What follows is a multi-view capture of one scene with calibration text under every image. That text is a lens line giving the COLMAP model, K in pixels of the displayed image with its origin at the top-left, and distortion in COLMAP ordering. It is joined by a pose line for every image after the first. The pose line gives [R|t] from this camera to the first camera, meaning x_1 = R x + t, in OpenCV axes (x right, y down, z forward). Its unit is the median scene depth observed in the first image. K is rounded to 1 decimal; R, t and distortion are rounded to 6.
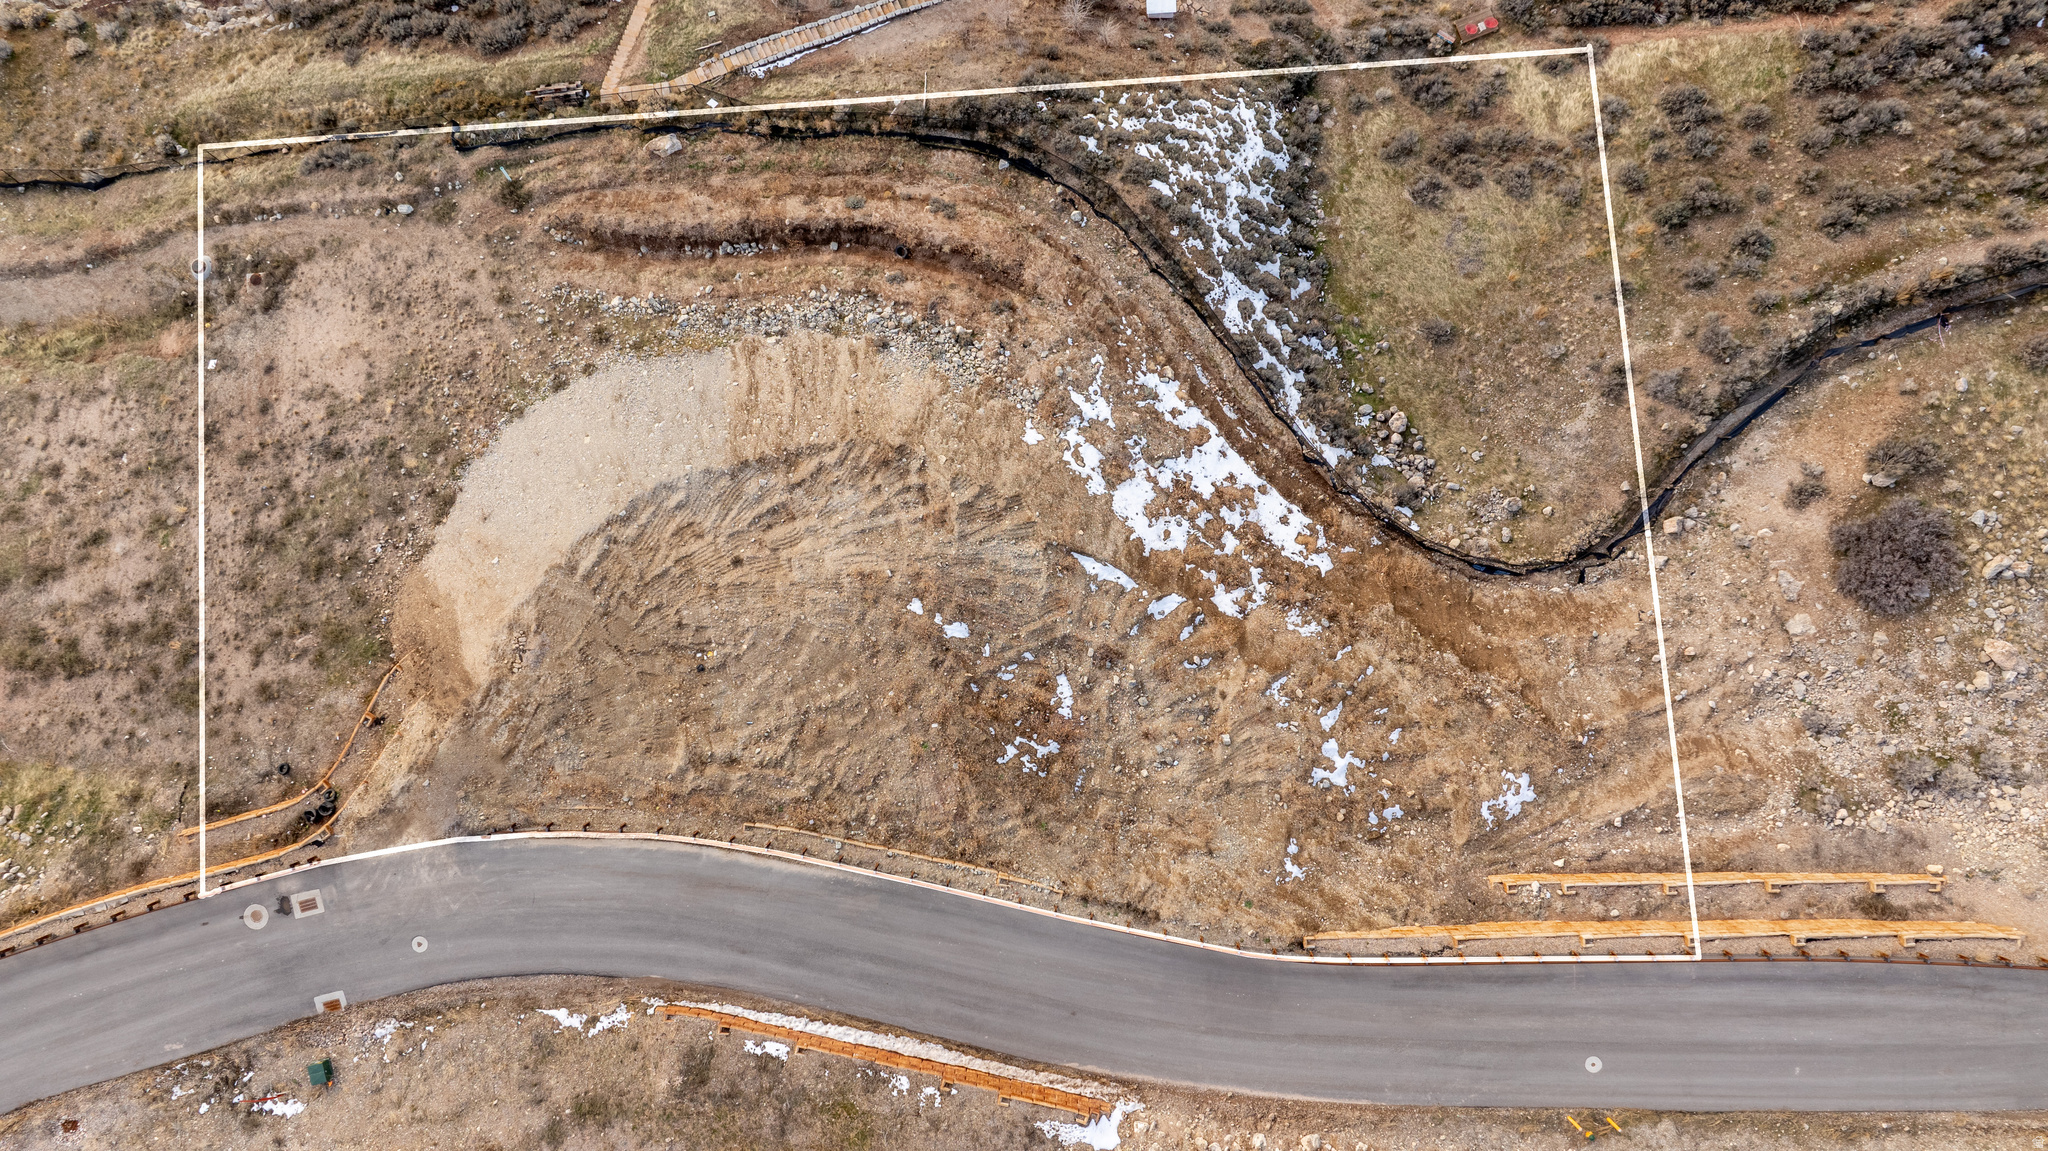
lens RADIAL K [[1502.4, 0, 1024.0], [0, 1502.4, 575.5], [0, 0, 1]] dist [-0.007892, -0.002058]
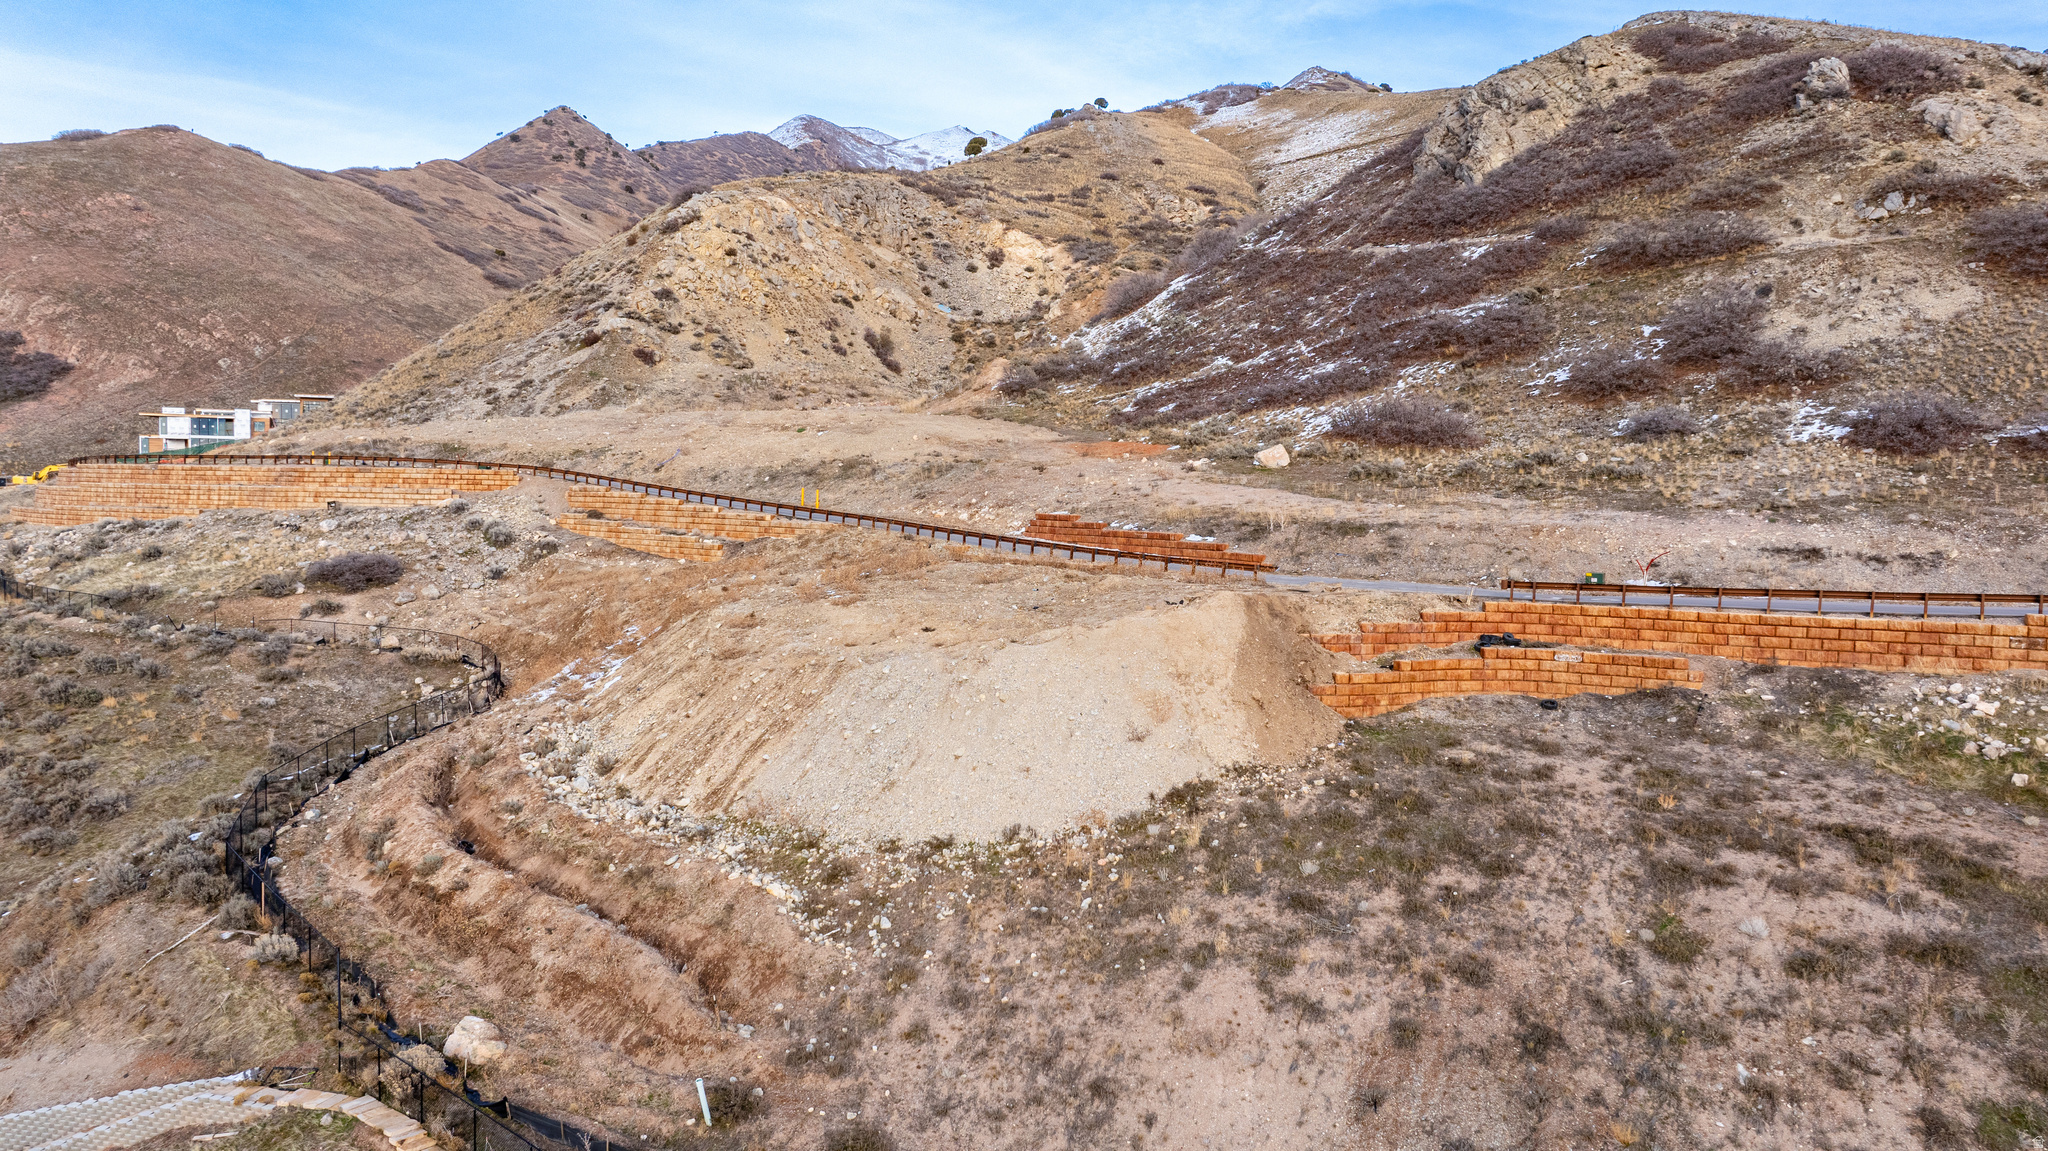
lens RADIAL K [[1502.4, 0, 1024.0], [0, 1502.4, 575.5], [0, 0, 1]] dist [-0.007892, -0.002058]
pose [[-0.735430, -0.039256, 0.676463, -0.771998], [0.676450, 0.015615, 0.736323, -0.580220], [-0.039468, 0.999107, 0.015071, 0.888910]]
